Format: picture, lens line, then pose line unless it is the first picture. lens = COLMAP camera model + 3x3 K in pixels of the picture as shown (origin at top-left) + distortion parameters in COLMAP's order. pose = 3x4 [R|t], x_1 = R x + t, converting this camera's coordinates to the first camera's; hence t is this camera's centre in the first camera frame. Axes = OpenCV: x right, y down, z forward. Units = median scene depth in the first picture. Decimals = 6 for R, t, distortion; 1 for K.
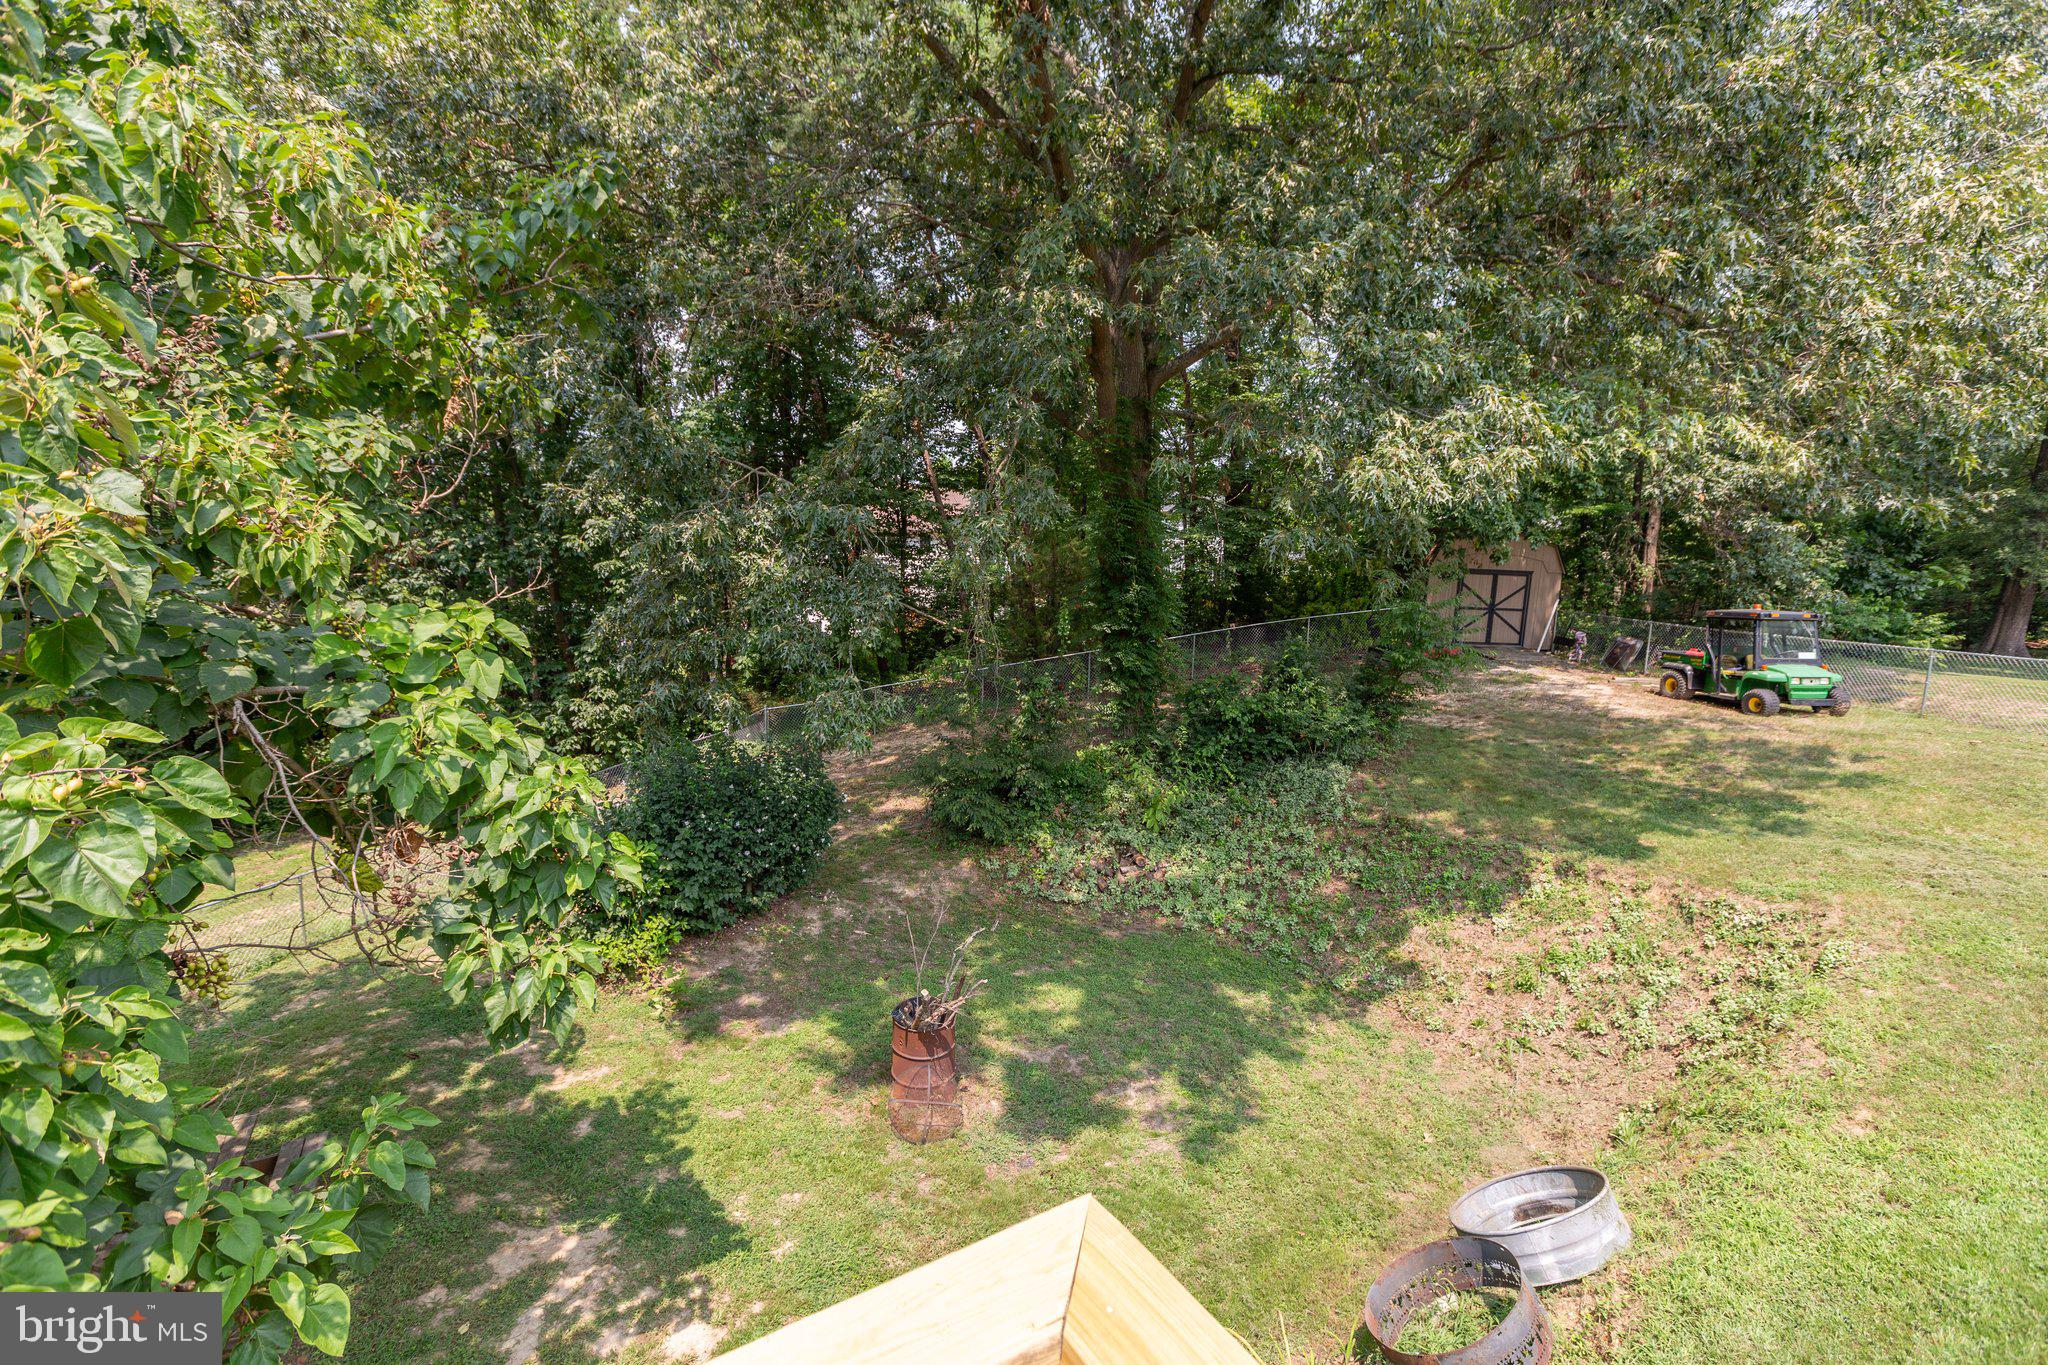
lens RADIAL K [[930.2, 0, 1041.5], [0, 930.2, 677.0], [0, 0, 1]] dist [0.005050, -0.002762]
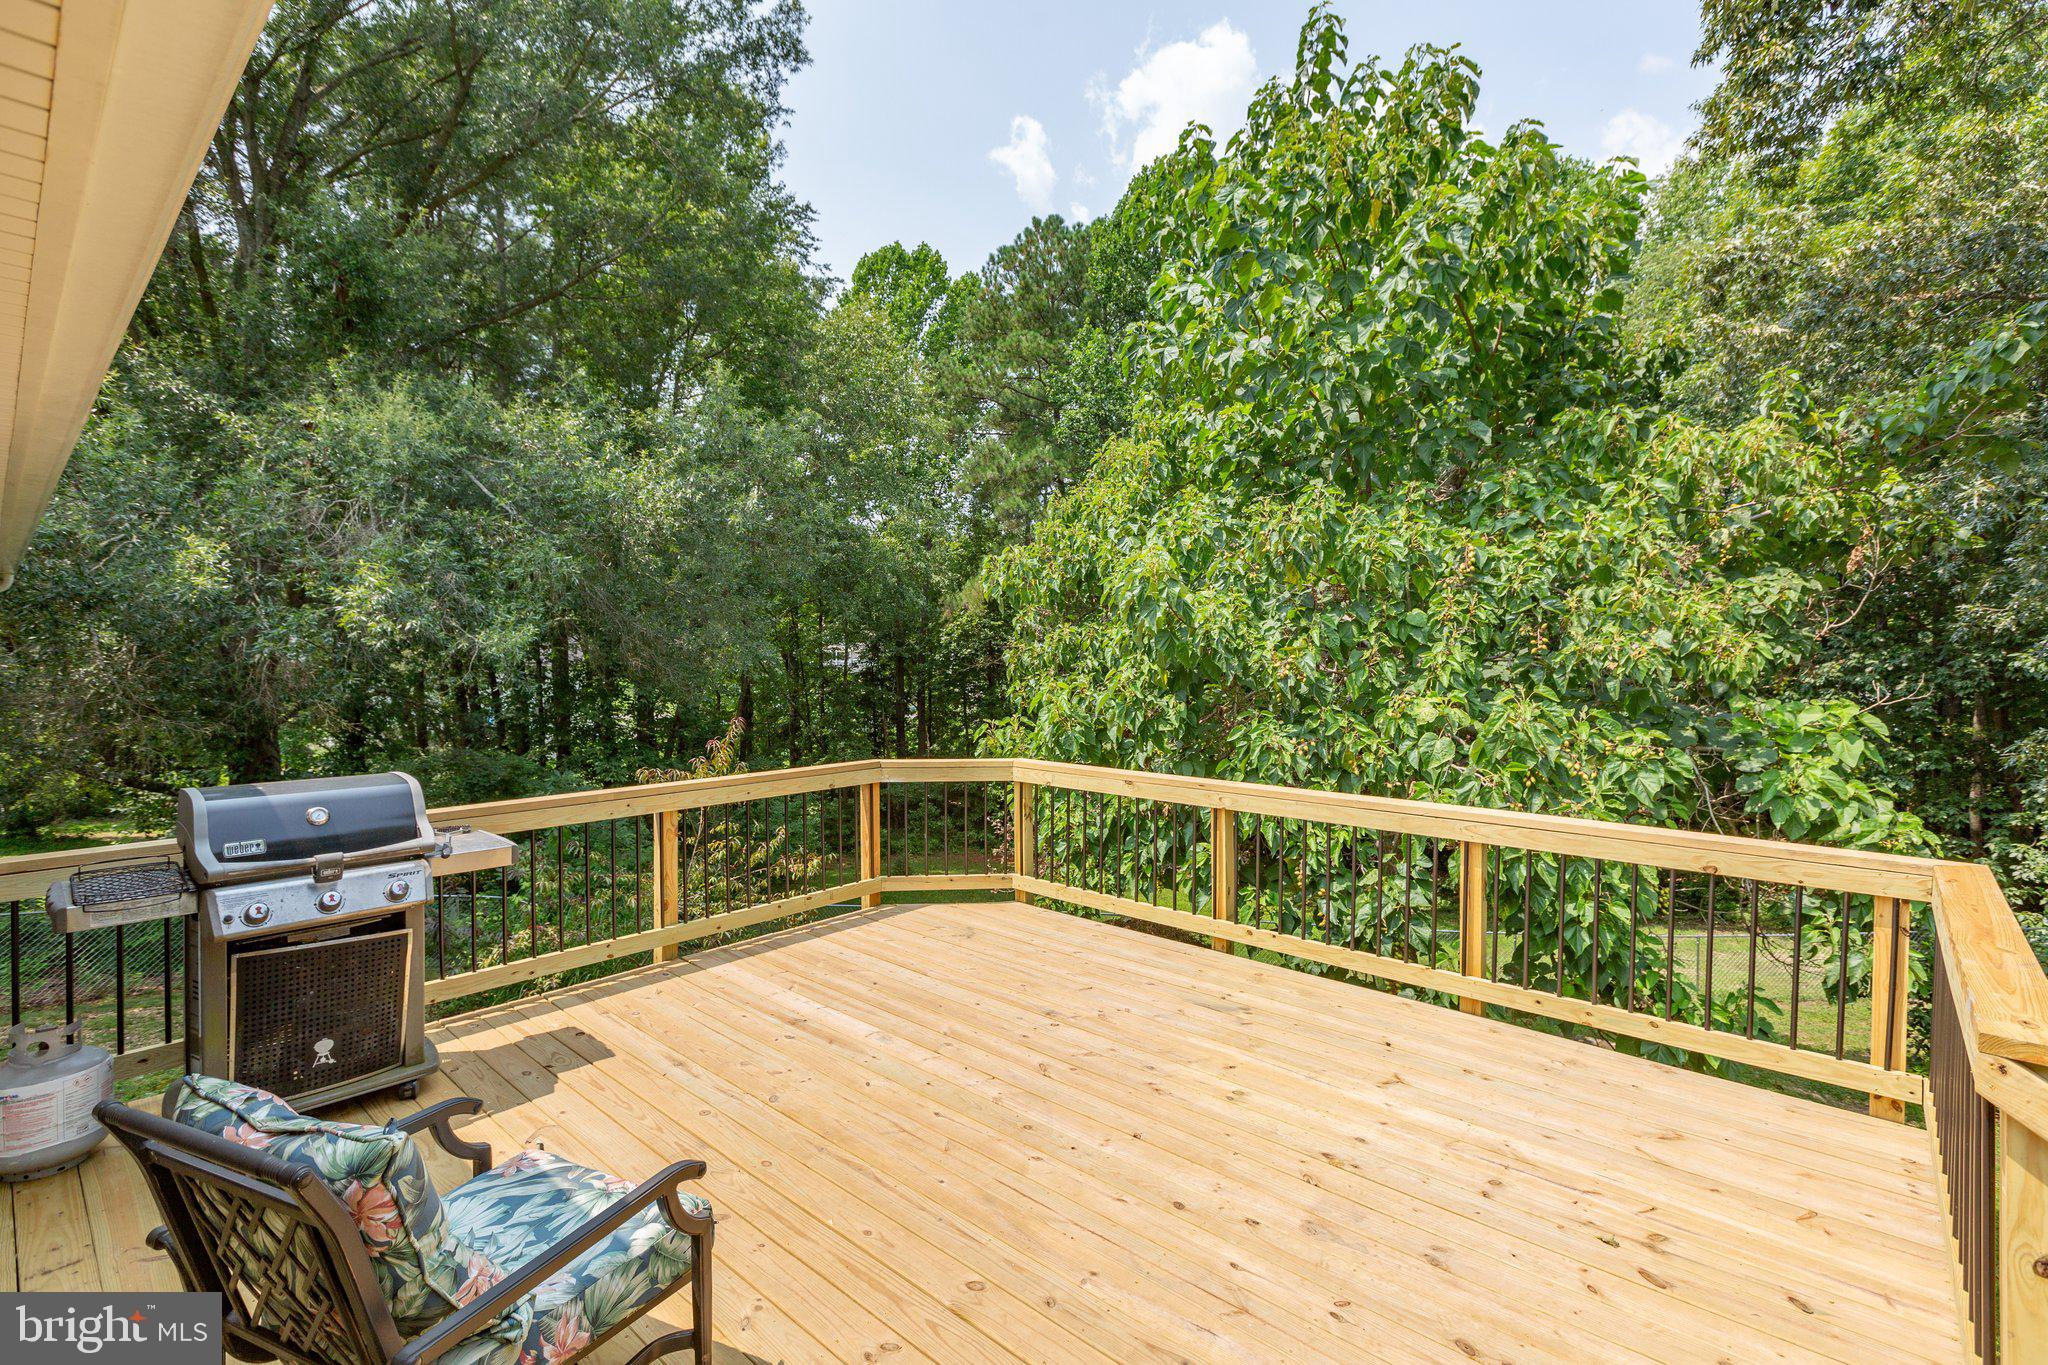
lens RADIAL K [[930.2, 0, 1036.4], [0, 930.2, 668.6], [0, 0, 1]] dist [0.005050, -0.002762]
pose [[0.267826, -0.010410, -0.963411, 0.468534], [-0.127428, 0.990774, -0.046131, 0.102345], [0.955003, 0.135120, 0.264028, -0.609605]]
